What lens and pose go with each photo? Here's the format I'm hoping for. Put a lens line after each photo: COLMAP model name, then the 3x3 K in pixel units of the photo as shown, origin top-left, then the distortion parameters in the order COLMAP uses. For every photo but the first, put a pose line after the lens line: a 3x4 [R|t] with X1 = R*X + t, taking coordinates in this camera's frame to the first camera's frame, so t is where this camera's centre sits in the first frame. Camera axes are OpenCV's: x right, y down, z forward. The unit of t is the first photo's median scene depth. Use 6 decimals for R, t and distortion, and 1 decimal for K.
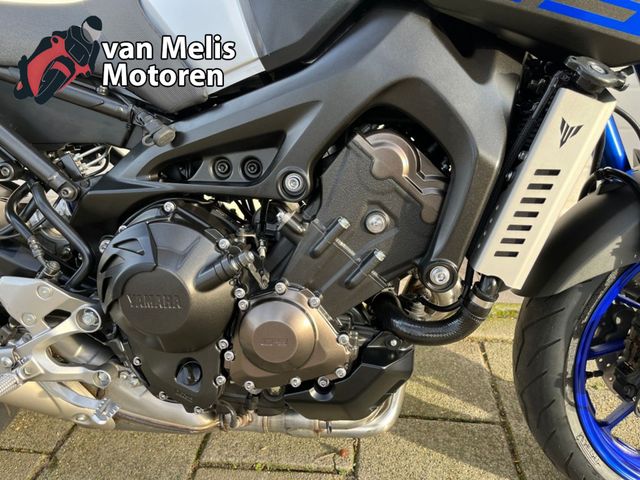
lens RADIAL K [[491.6, 0, 324.3], [0, 491.6, 243.8], [0, 0, 1]] dist [0.045255, -0.047845]
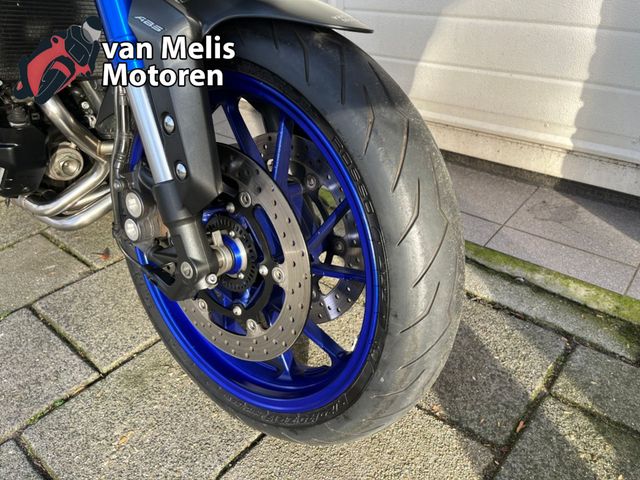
lens RADIAL K [[491.6, 0, 321.5], [0, 491.6, 239.8], [0, 0, 1]] dist [0.045255, -0.047845]
pose [[0.820662, 0.301143, -0.485619, 1.671727], [-0.222928, 0.951246, 0.213155, -0.004487], [0.526133, -0.066671, 0.847785, 0.376556]]
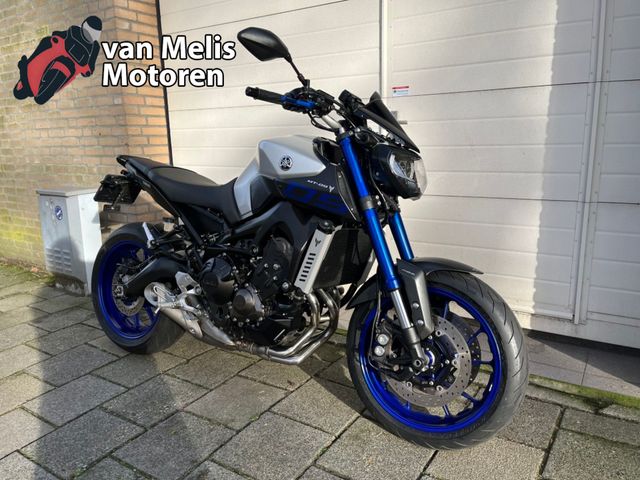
lens RADIAL K [[491.6, 0, 314.9], [0, 491.6, 243.7], [0, 0, 1]] dist [0.045255, -0.047845]
pose [[0.884480, 0.103147, -0.455033, 1.595638], [-0.189839, 0.970440, -0.149025, 0.212169], [0.426211, 0.218192, 0.877916, -1.471577]]
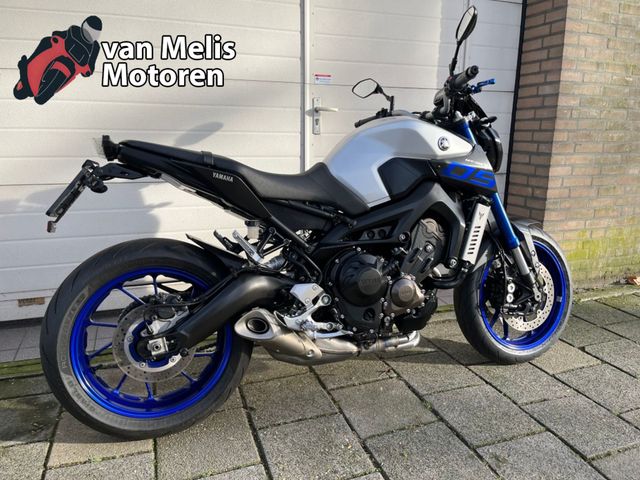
lens RADIAL K [[491.6, 0, 322.3], [0, 491.6, 245.0], [0, 0, 1]] dist [0.045255, -0.047845]
pose [[0.898457, -0.067188, 0.433890, -1.695676], [0.150280, 0.975592, -0.160115, 0.304676], [-0.412541, 0.209061, 0.886625, -1.311207]]
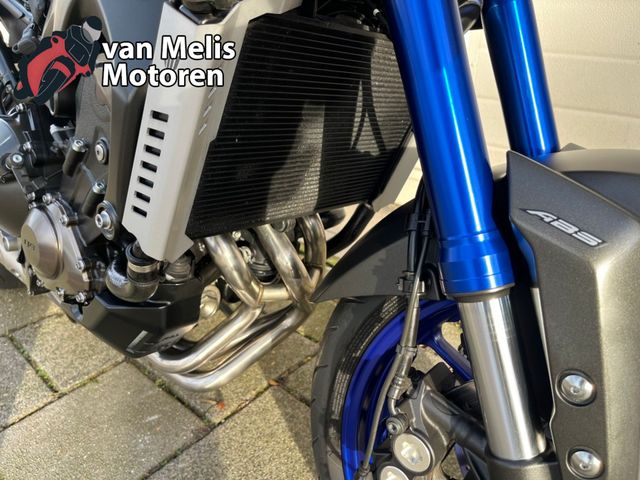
lens RADIAL K [[491.6, 0, 324.3], [0, 491.6, 242.9], [0, 0, 1]] dist [0.045255, -0.047845]
pose [[0.821823, 0.279561, -0.496440, 0.942061], [-0.247854, 0.959995, 0.130296, -0.101822], [0.513006, 0.015964, 0.858236, 0.407074]]
